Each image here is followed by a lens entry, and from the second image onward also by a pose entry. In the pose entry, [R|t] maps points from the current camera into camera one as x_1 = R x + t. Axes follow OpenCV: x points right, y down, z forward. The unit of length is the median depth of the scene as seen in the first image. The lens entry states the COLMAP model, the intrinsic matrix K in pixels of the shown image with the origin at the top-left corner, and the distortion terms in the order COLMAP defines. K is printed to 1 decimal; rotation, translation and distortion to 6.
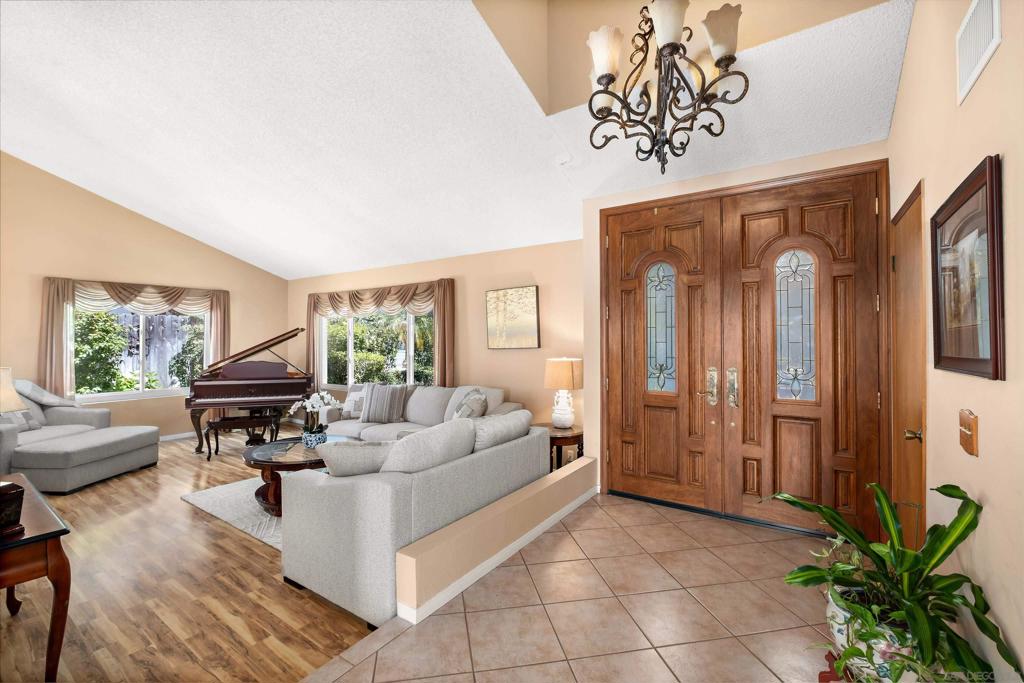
lens RADIAL K [[450.5, 0, 509.3], [0, 450.5, 334.5], [0, 0, 1]] dist [-0.003439, -0.001716]
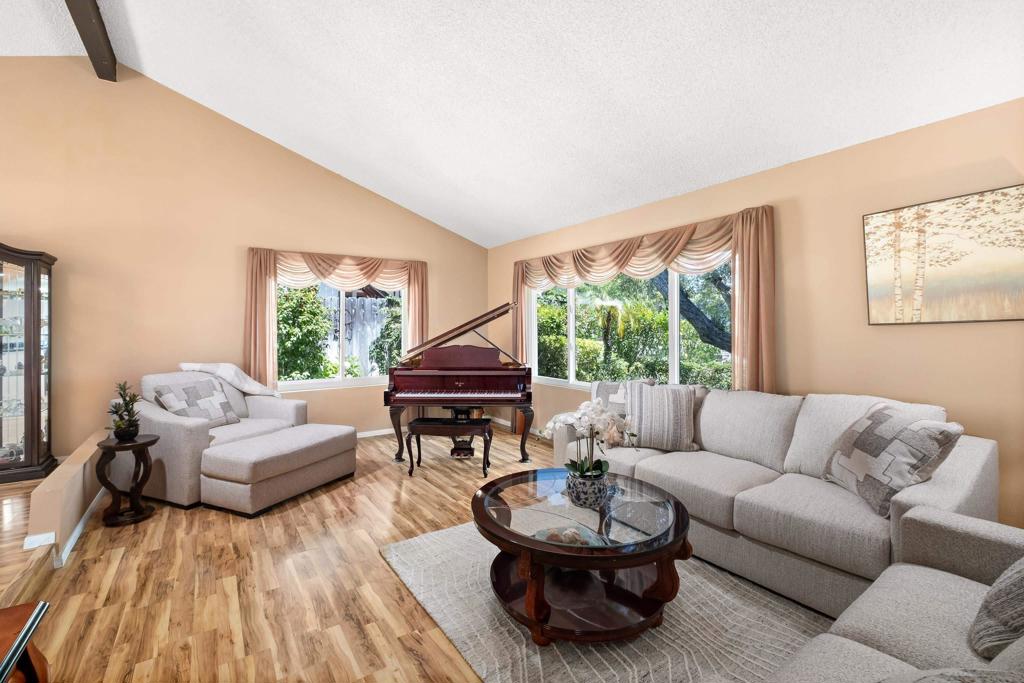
lens RADIAL K [[450.5, 0, 500.9], [0, 450.5, 328.1], [0, 0, 1]] dist [-0.003439, -0.001716]
pose [[0.932331, -0.004850, -0.361574, -0.255212], [0.007633, 0.999951, 0.006269, 0.028834], [0.361526, -0.008605, 0.932322, 0.354559]]
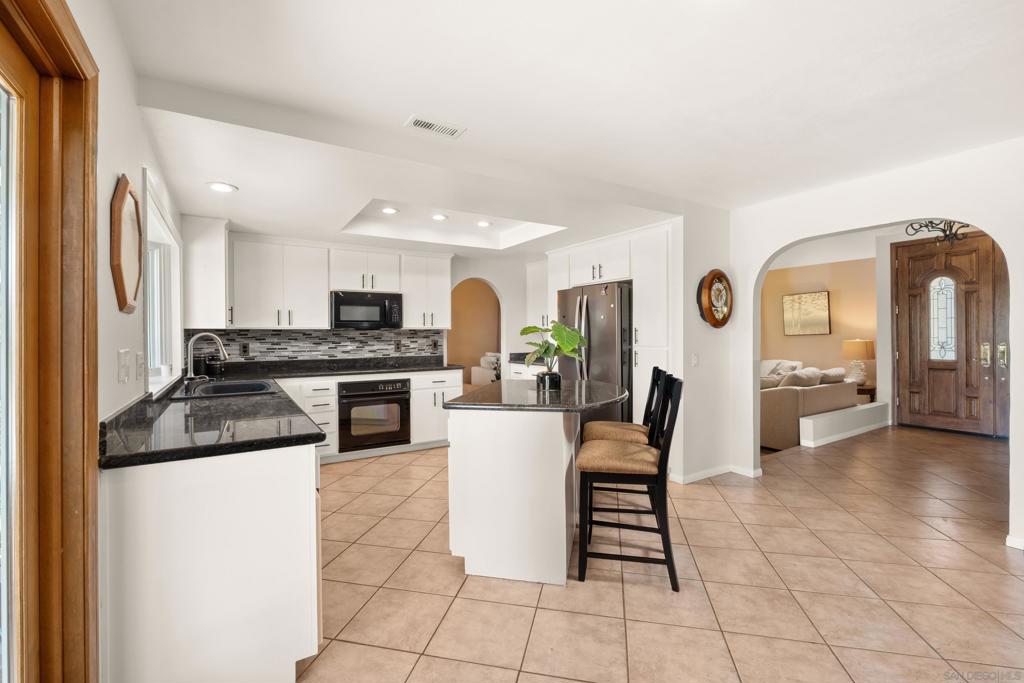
lens RADIAL K [[450.5, 0, 507.6], [0, 450.5, 335.4], [0, 0, 1]] dist [-0.003439, -0.001716]
pose [[0.920579, -0.006248, -0.390507, -0.302480], [0.011344, 0.999878, 0.010744, 0.006336], [0.390392, -0.014320, 0.920537, -0.693757]]
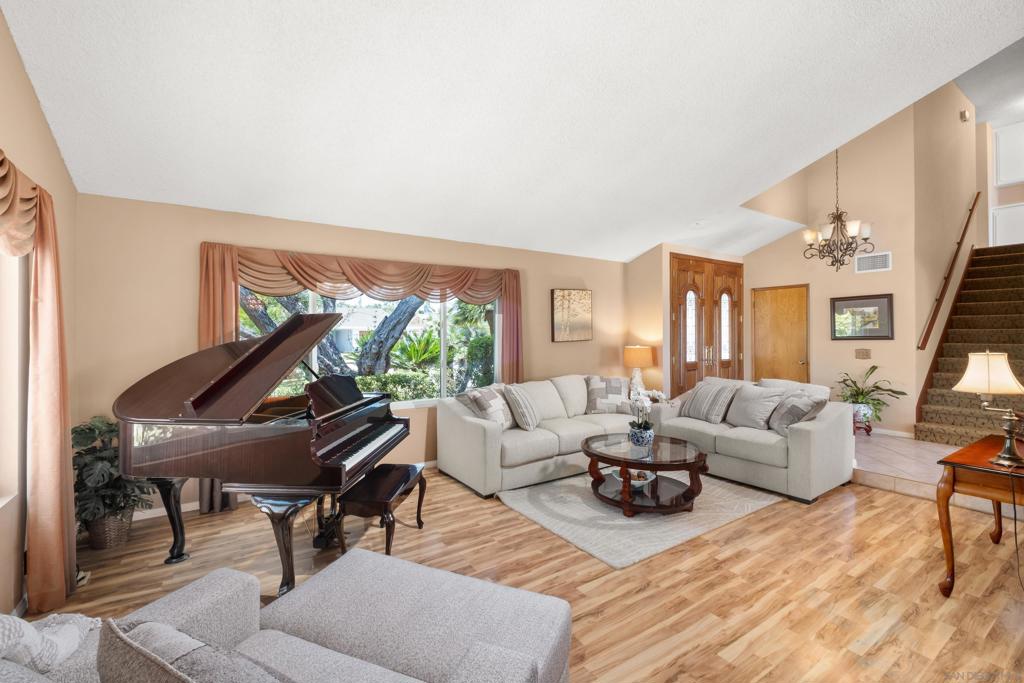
lens RADIAL K [[450.5, 0, 505.2], [0, 450.5, 336.7], [0, 0, 1]] dist [-0.003439, -0.001716]
pose [[0.349622, -0.005435, 0.936875, -1.102795], [-0.006204, 0.999948, 0.008116, 0.011063], [-0.936870, -0.008650, 0.349570, 0.724002]]
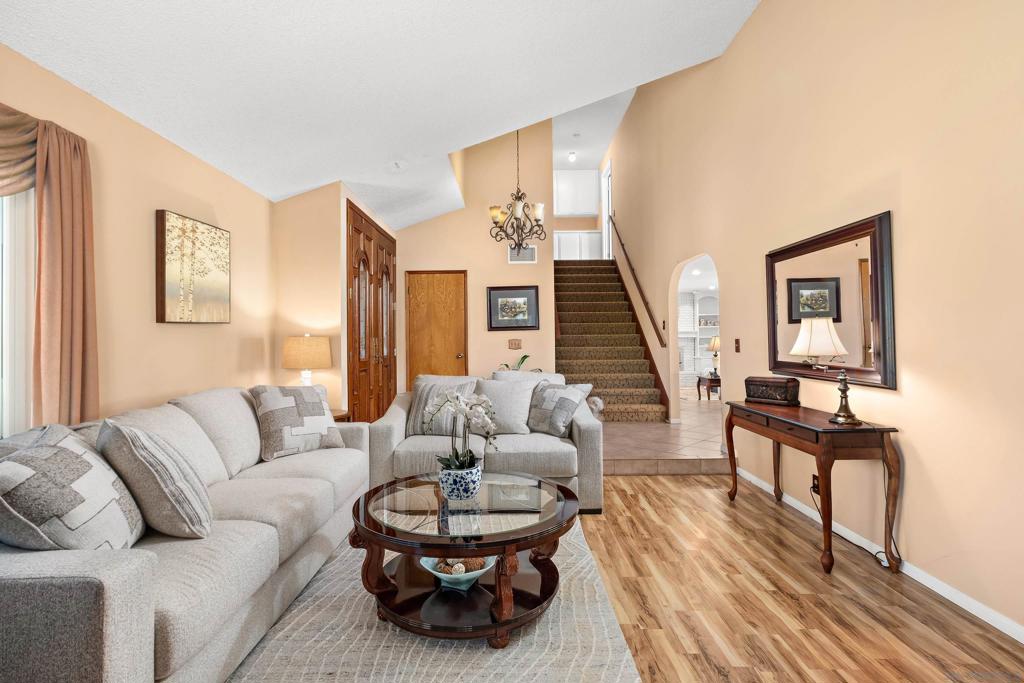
lens RADIAL K [[480.3, 0, 510.8], [0, 480.3, 334.8], [0, 0, 1]] dist [-0.002719, -0.000249]
pose [[-0.576455, 0.016056, 0.816971, -0.714527], [0.002947, 0.999841, -0.017570, 0.056098], [-0.817124, -0.007720, -0.576411, 0.985138]]
